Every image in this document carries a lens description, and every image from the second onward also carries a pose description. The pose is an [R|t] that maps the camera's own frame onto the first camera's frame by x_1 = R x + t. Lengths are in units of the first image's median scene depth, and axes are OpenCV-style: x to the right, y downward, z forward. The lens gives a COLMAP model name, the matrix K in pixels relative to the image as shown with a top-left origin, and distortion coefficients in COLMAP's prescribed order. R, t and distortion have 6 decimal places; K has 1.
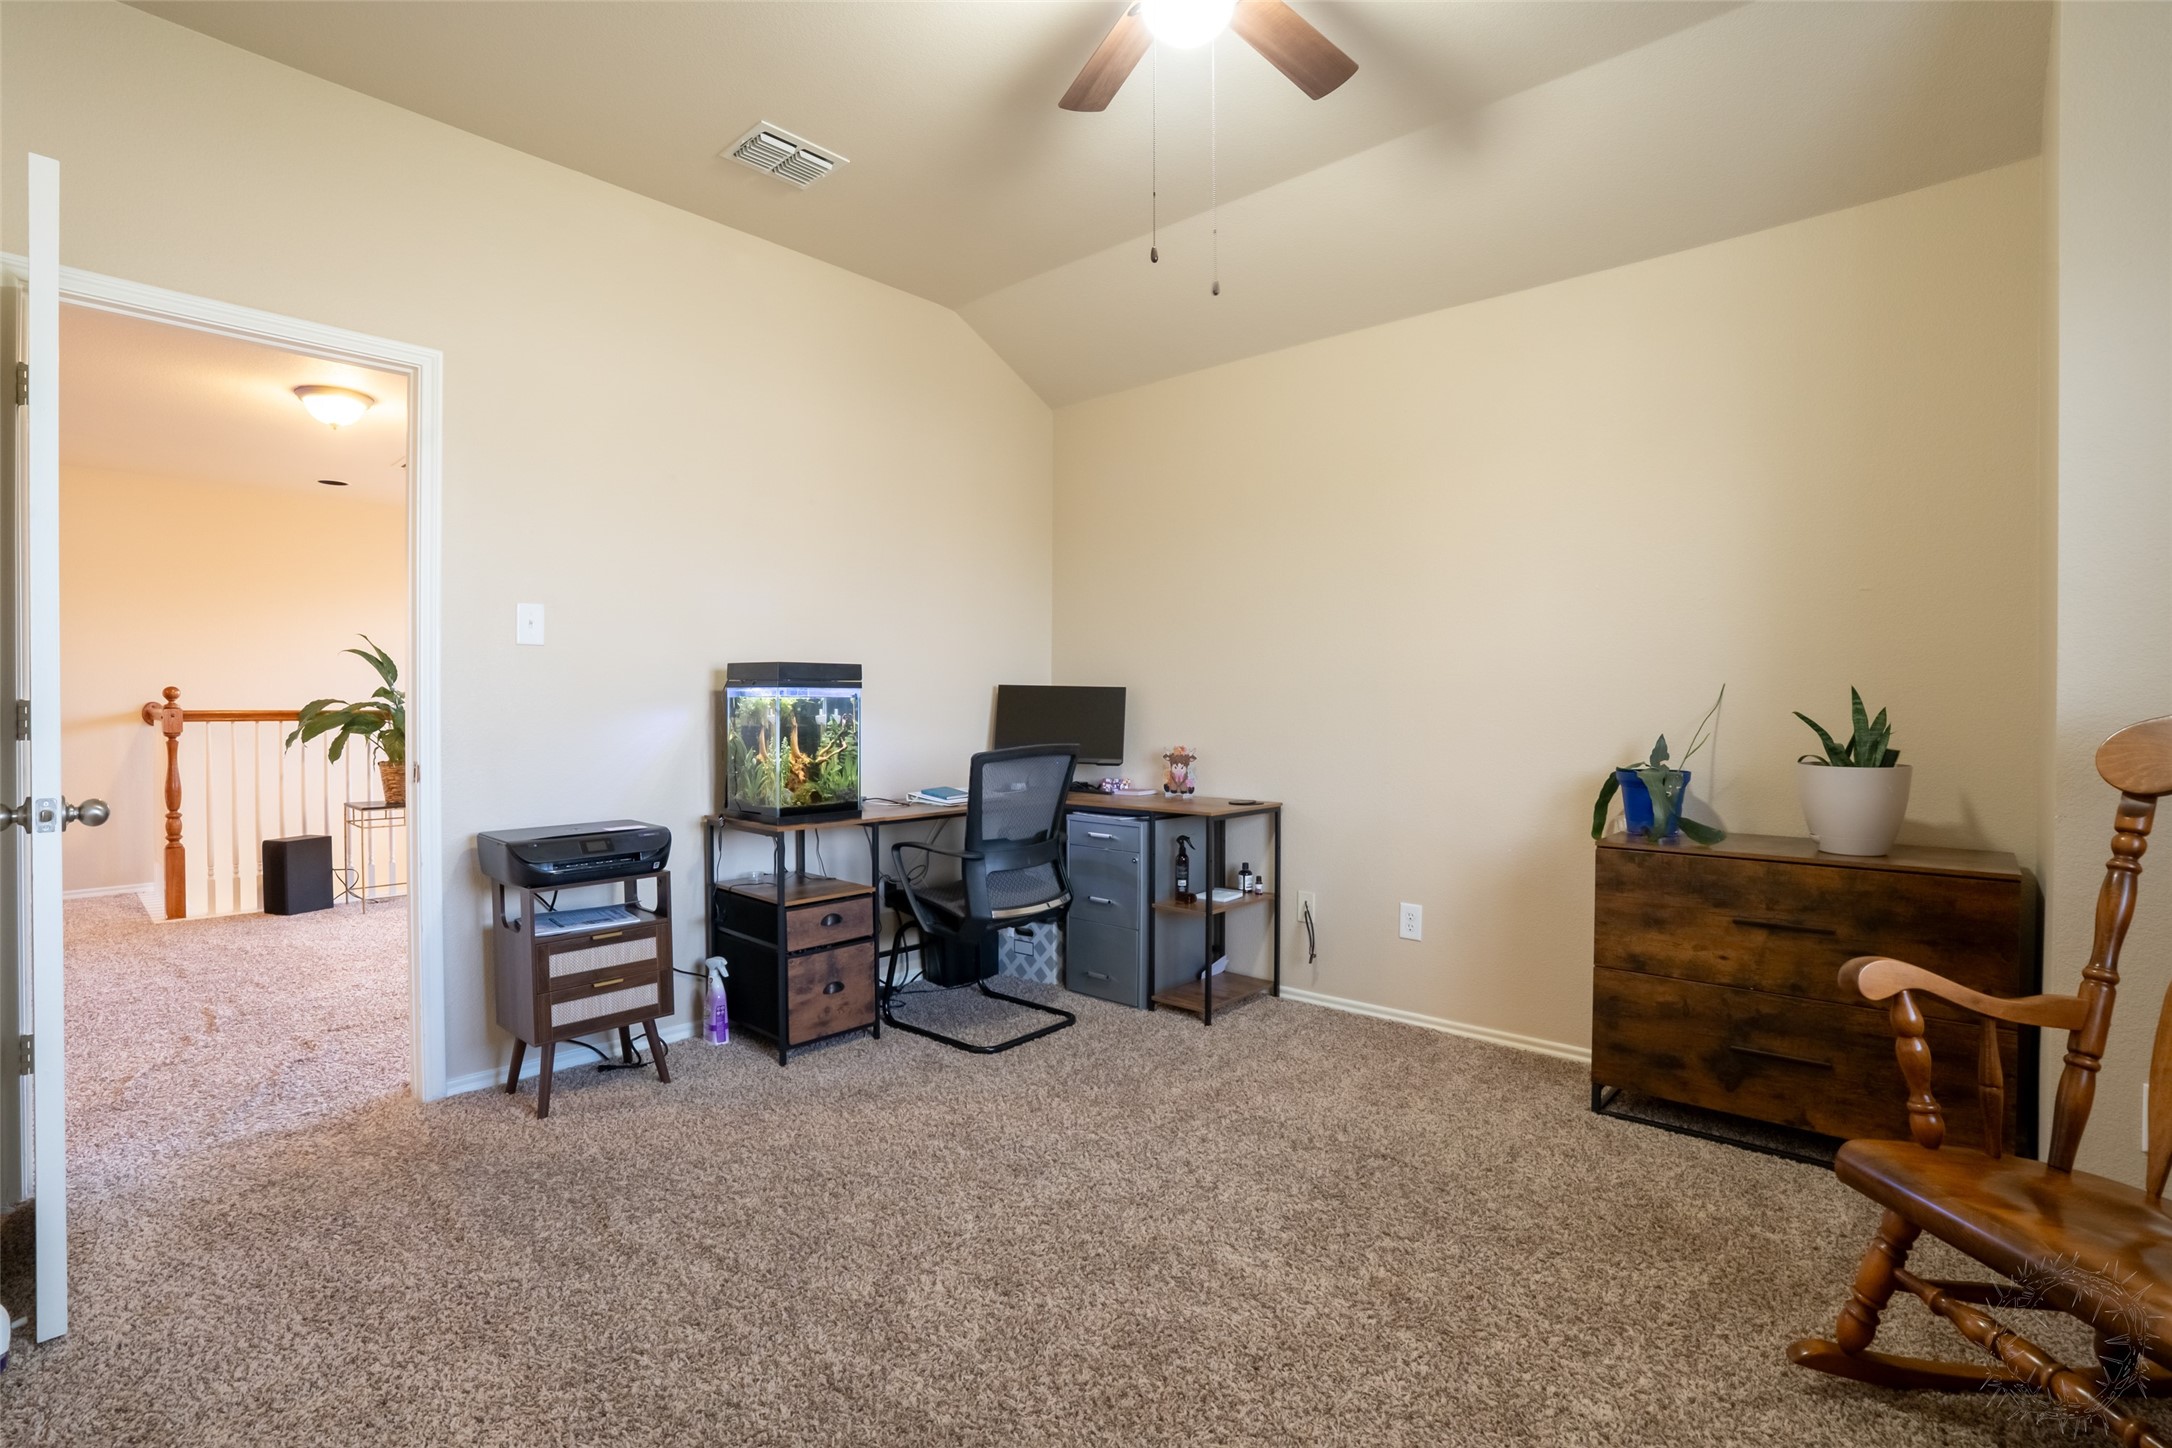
lens RADIAL K [[1005.4, 0, 1088.7], [0, 1005.4, 717.6], [0, 0, 1]] dist [-0.073368, 0.027548]
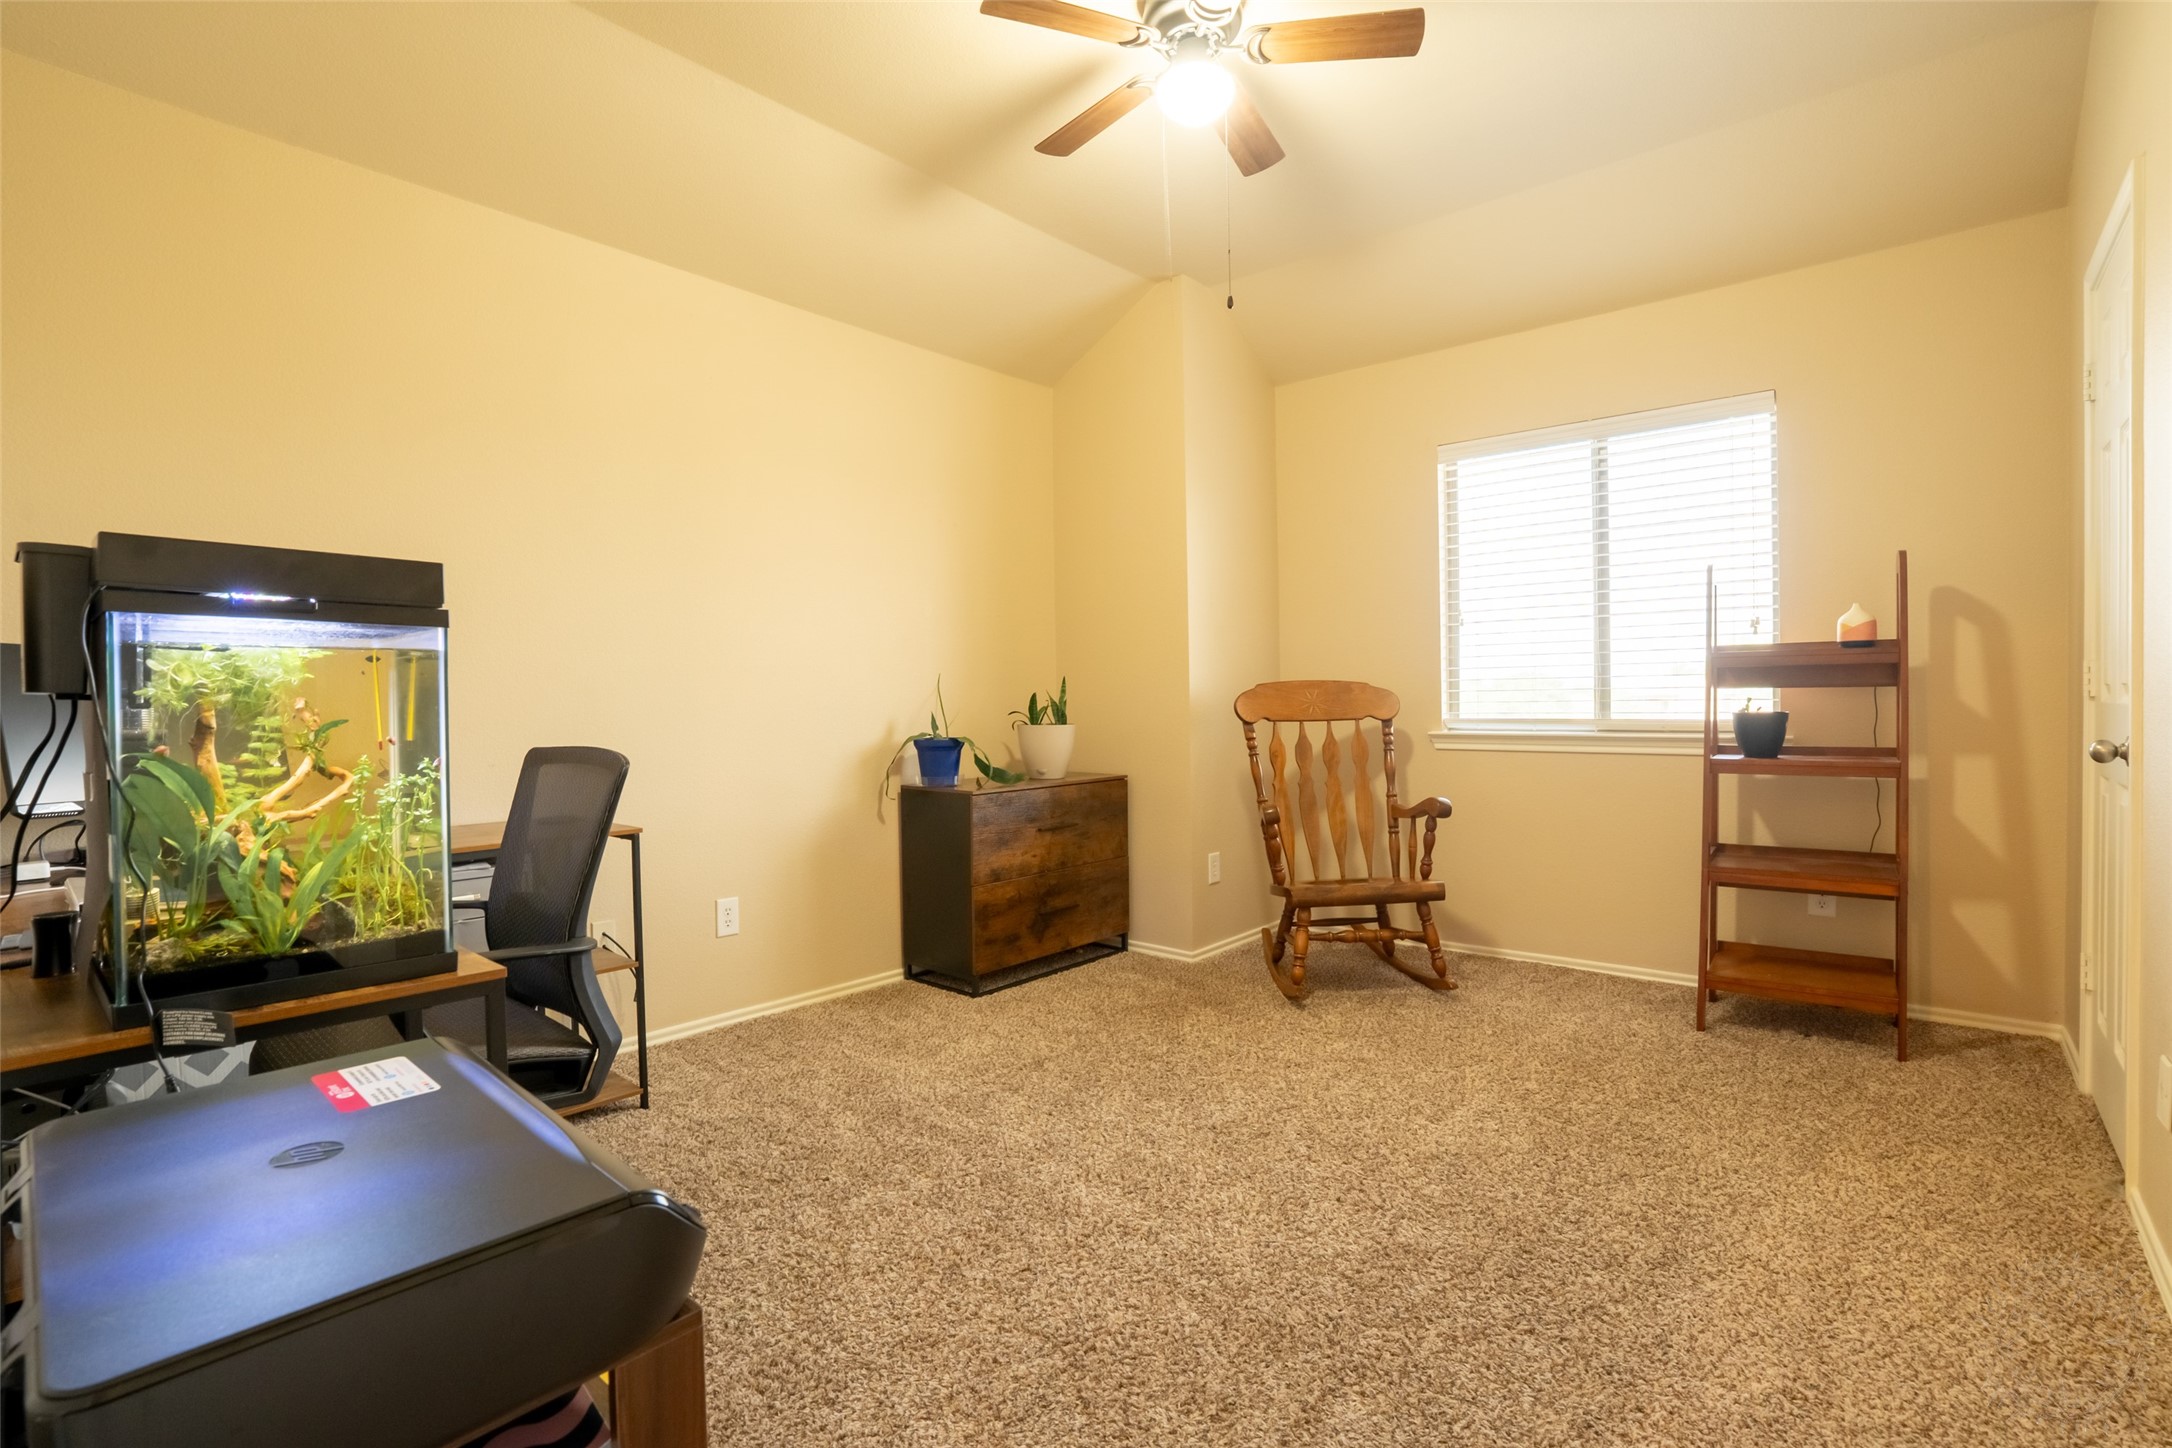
lens RADIAL K [[1005.4, 0, 1088.7], [0, 1005.4, 717.6], [0, 0, 1]] dist [-0.073368, 0.027548]
pose [[-0.033809, -0.010930, 0.999369, -0.834534], [0.023456, 0.999656, 0.011727, 0.016498], [-0.999153, 0.023837, -0.033541, 0.902195]]
